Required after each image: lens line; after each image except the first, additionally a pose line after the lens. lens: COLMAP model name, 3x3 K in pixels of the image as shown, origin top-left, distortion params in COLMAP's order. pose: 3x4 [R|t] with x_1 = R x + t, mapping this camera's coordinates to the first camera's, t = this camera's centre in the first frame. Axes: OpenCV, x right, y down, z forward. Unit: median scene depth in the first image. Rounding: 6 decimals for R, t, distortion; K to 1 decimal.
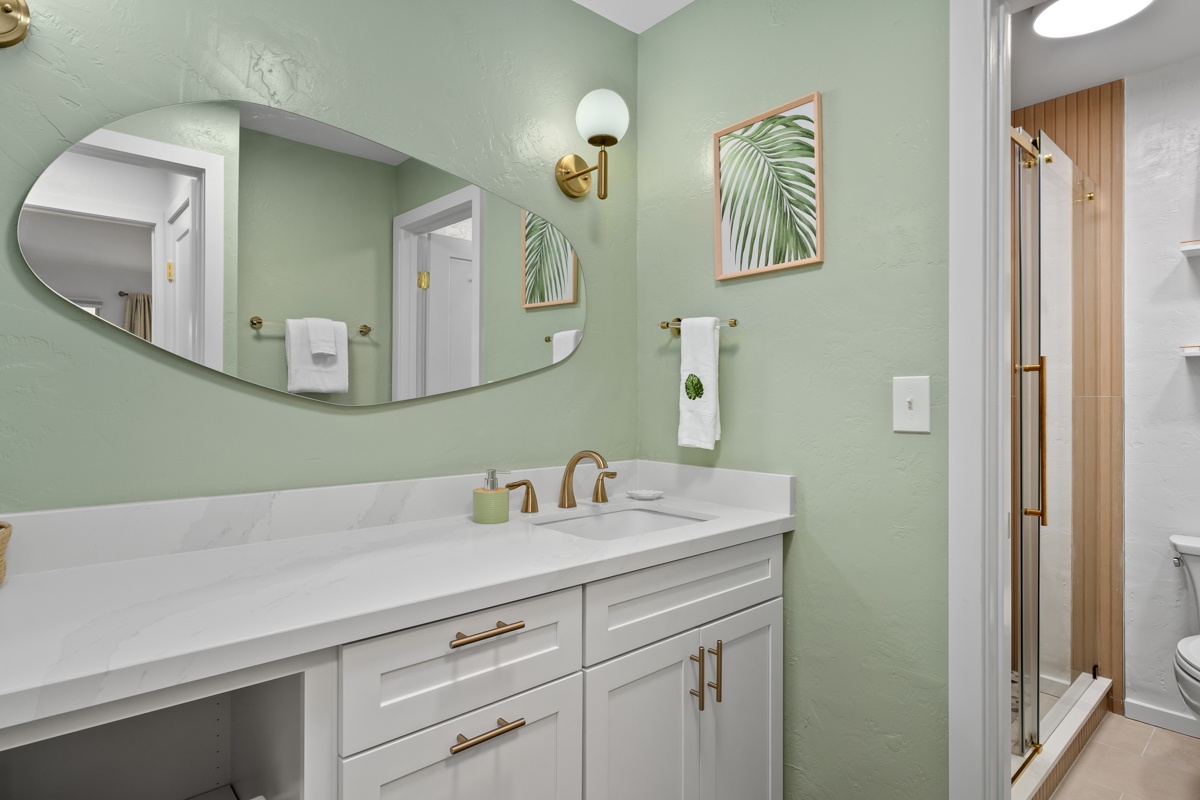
lens RADIAL K [[631.8, 0, 600.0], [0, 631.8, 400.0], [0, 0, 1]] dist [0.004636, 0.001014]
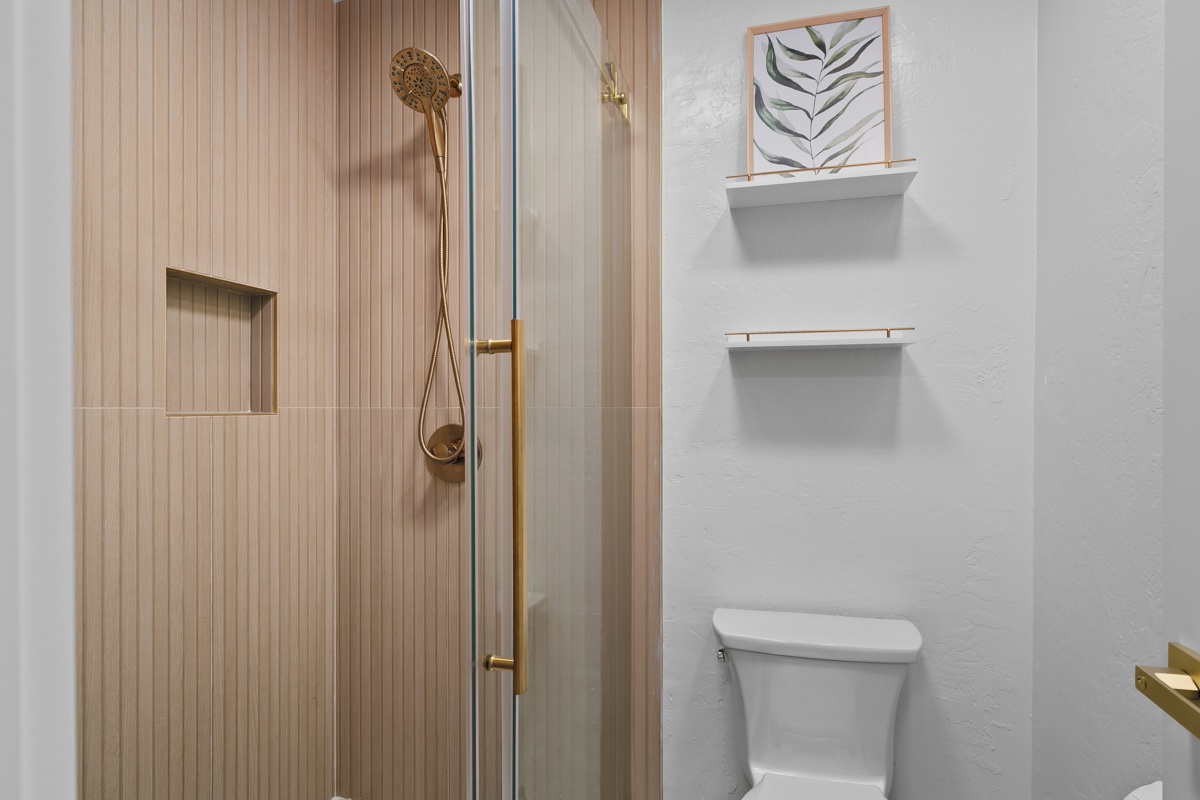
lens RADIAL K [[650.5, 0, 600.0], [0, 650.5, 400.0], [0, 0, 1]] dist [-0.000793, 0.000021]
pose [[0.838385, 0.008426, 0.545014, 0.429359], [-0.001544, 0.999913, -0.013084, -0.005030], [-0.545077, 0.010128, 0.838325, 0.496480]]
